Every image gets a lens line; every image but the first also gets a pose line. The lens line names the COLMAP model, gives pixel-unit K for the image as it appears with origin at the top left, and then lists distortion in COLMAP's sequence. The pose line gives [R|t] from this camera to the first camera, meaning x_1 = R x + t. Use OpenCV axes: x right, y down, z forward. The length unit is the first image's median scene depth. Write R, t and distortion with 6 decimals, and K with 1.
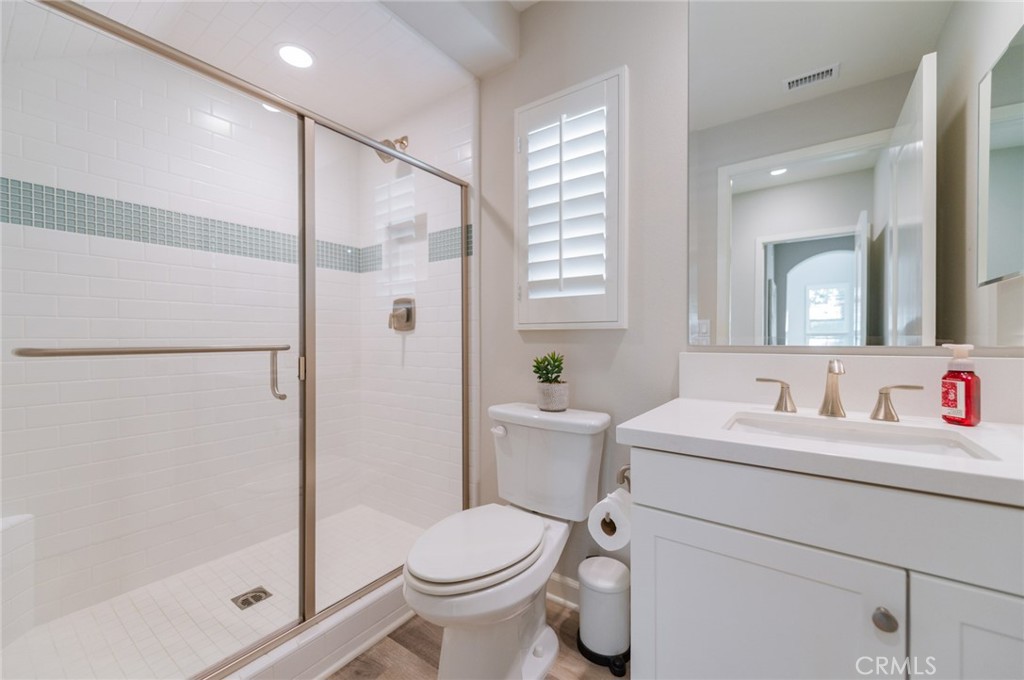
lens RADIAL K [[407.3, 0, 511.8], [0, 407.3, 340.6], [0, 0, 1]] dist [0.016989, -0.003032]
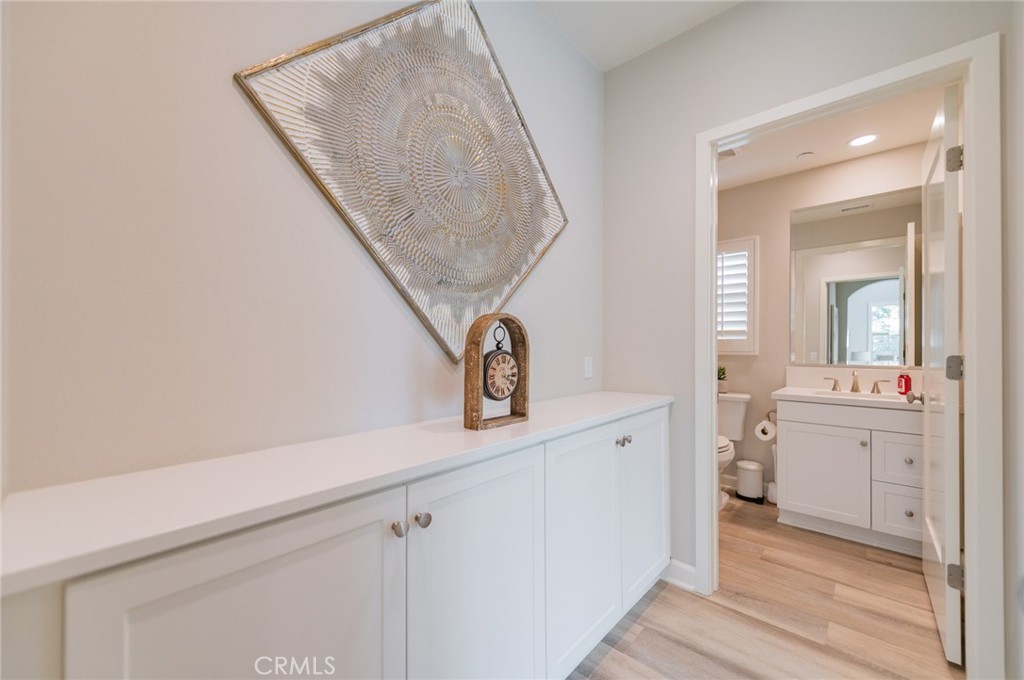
lens RADIAL K [[407.3, 0, 510.5], [0, 407.3, 343.7], [0, 0, 1]] dist [0.016989, -0.003032]
pose [[0.994424, 0.000860, -0.105455, -0.783632], [-0.001689, 0.999968, -0.007775, -0.069953], [0.105445, 0.007910, 0.994394, -1.278202]]
